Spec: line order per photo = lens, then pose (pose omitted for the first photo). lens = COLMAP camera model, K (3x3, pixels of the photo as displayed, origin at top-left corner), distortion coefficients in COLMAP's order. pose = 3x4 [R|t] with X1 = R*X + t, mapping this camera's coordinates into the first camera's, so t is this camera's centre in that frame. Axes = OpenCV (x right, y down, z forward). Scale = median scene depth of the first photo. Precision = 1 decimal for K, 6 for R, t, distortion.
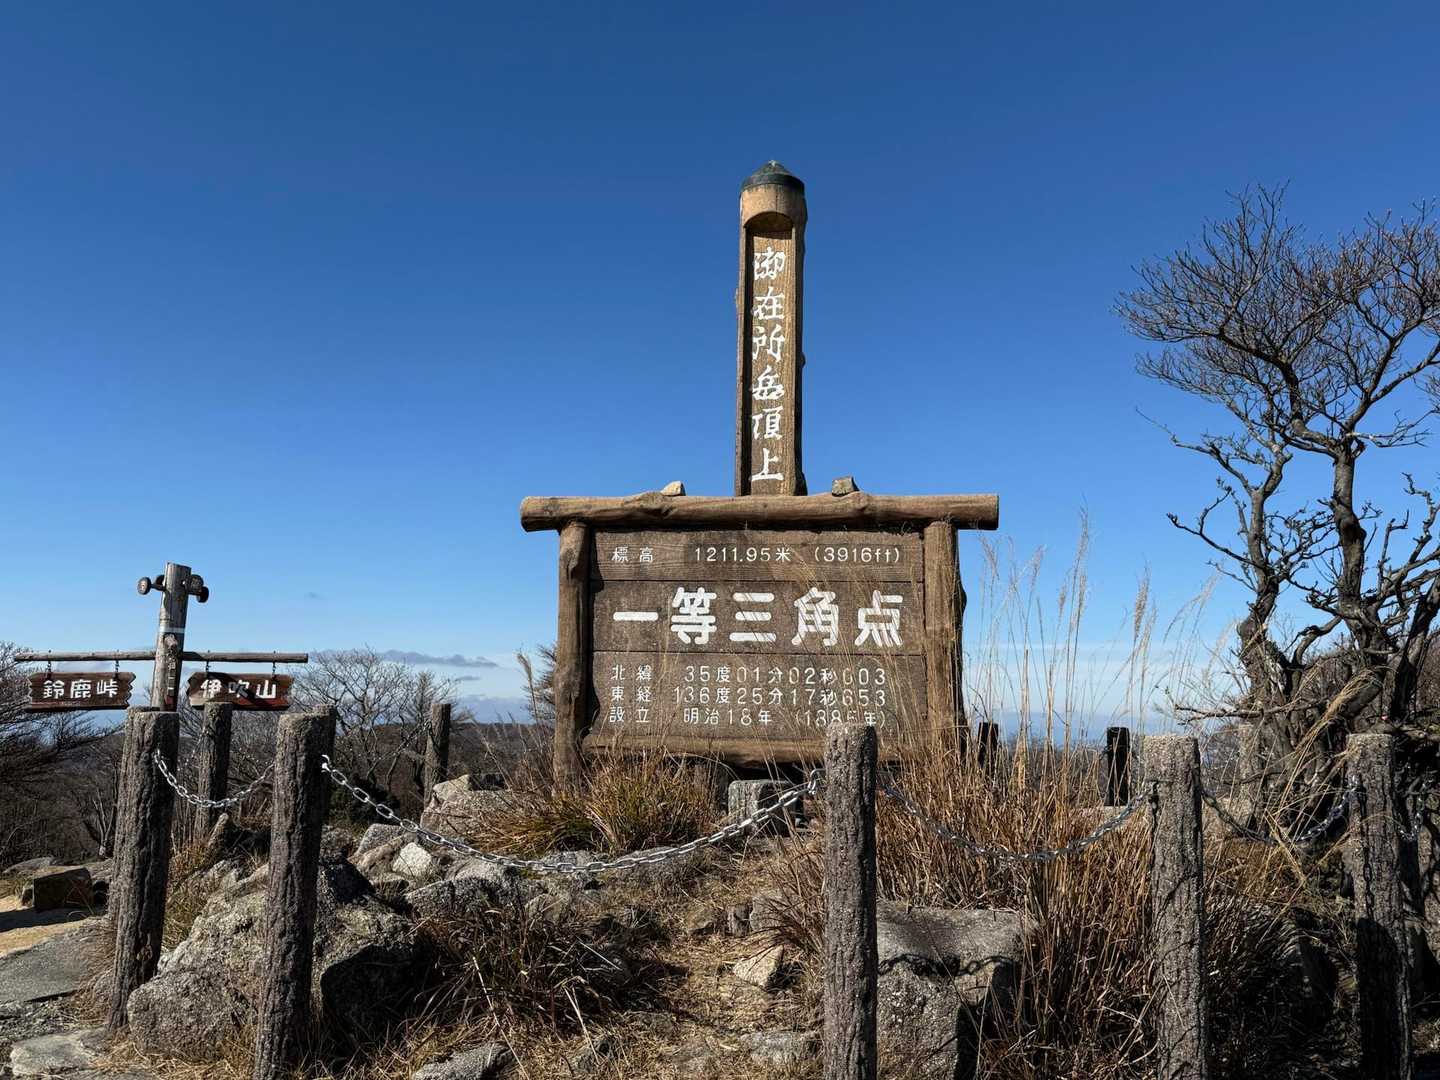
lens RADIAL K [[1135.8, 0, 720.0], [0, 1135.8, 540.0], [0, 0, 1]] dist [0.004781, -0.009939]
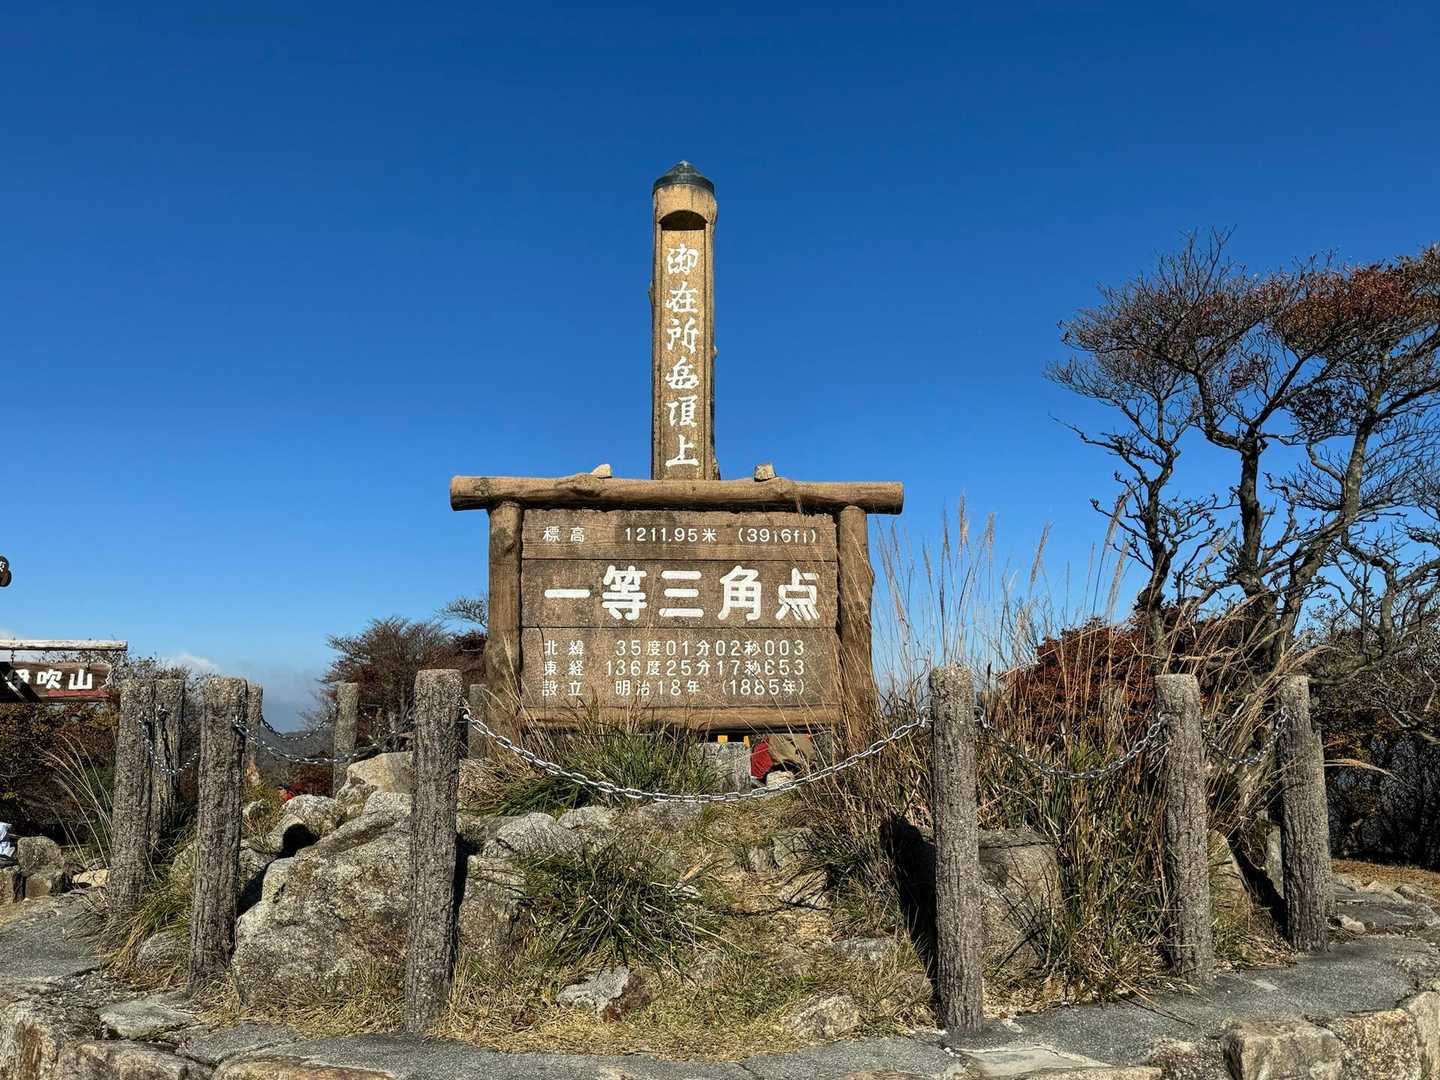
lens RADIAL K [[1135.8, 0, 720.0], [0, 1135.8, 540.0], [0, 0, 1]] dist [0.004781, -0.009939]
pose [[0.979118, 0.006803, 0.203177, -0.150224], [-0.008601, 0.999931, 0.007969, 0.008935], [-0.203109, -0.009550, 0.979110, -0.044672]]
